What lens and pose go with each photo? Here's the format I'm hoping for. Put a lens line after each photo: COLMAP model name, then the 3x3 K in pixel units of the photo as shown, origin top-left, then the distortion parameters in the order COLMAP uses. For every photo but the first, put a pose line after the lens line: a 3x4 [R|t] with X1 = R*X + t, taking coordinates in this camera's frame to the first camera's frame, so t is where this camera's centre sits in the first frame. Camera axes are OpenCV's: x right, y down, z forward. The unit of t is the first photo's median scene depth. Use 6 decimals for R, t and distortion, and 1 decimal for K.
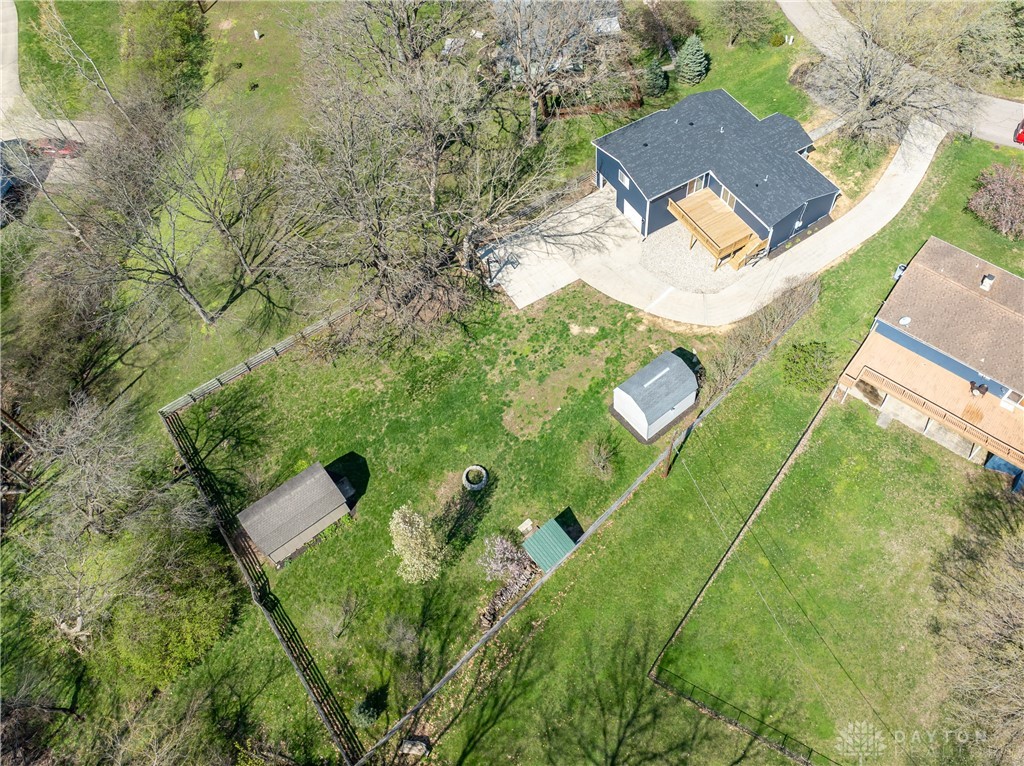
lens RADIAL K [[821.0, 0, 580.0], [0, 821.0, 336.1], [0, 0, 1]] dist [-0.025500, 0.007186]
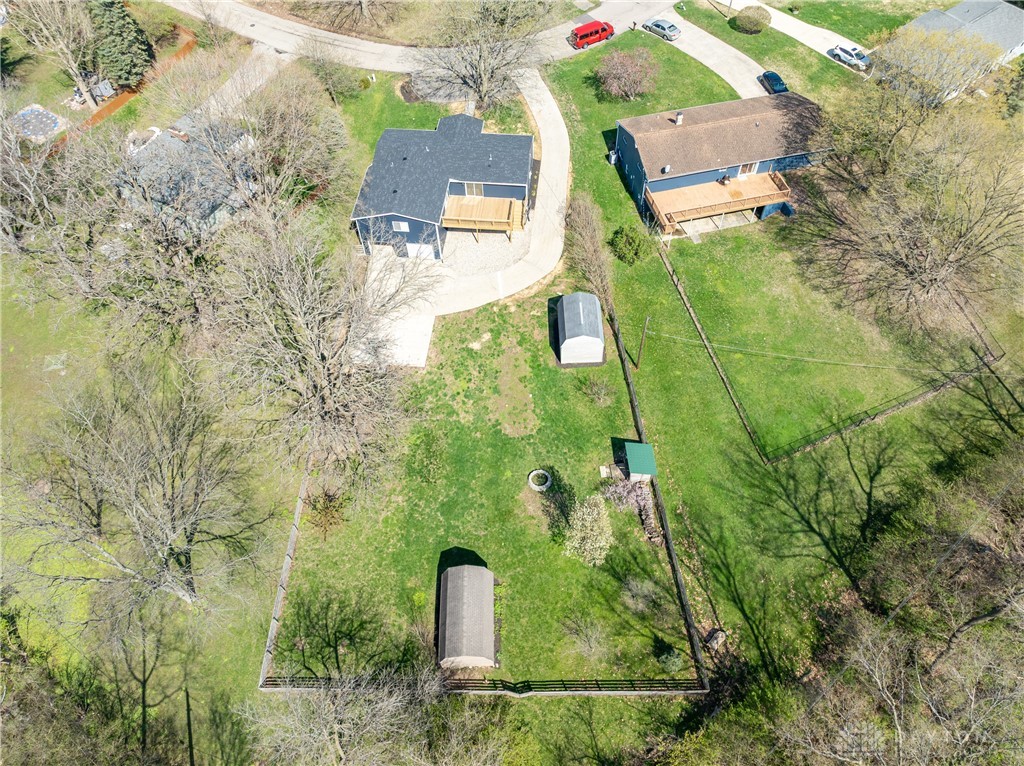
lens RADIAL K [[730.4, 0, 532.7], [0, 730.4, 380.4], [0, 0, 1]] dist [-0.022132, 0.001906]
pose [[0.615262, -0.642366, 0.456966, -0.451056], [0.645464, 0.743285, 0.175793, -0.099315], [-0.452580, 0.186797, 0.871940, 0.096151]]
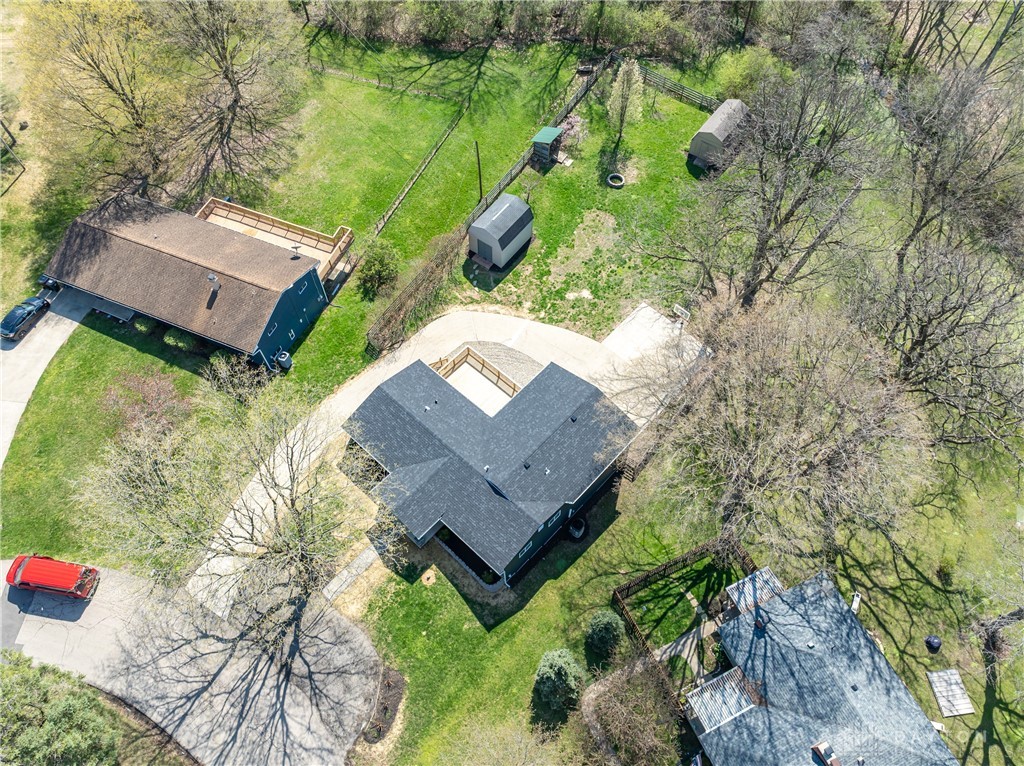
lens RADIAL K [[708.1, 0, 512.0], [0, 708.1, 383.0], [0, 0, 1]] dist [-0.026020, 0.010026]
pose [[-0.968752, 0.221774, -0.111067, 0.223361], [-0.192153, -0.387903, 0.901448, -0.895244], [0.156835, 0.894621, 0.418396, 0.698588]]
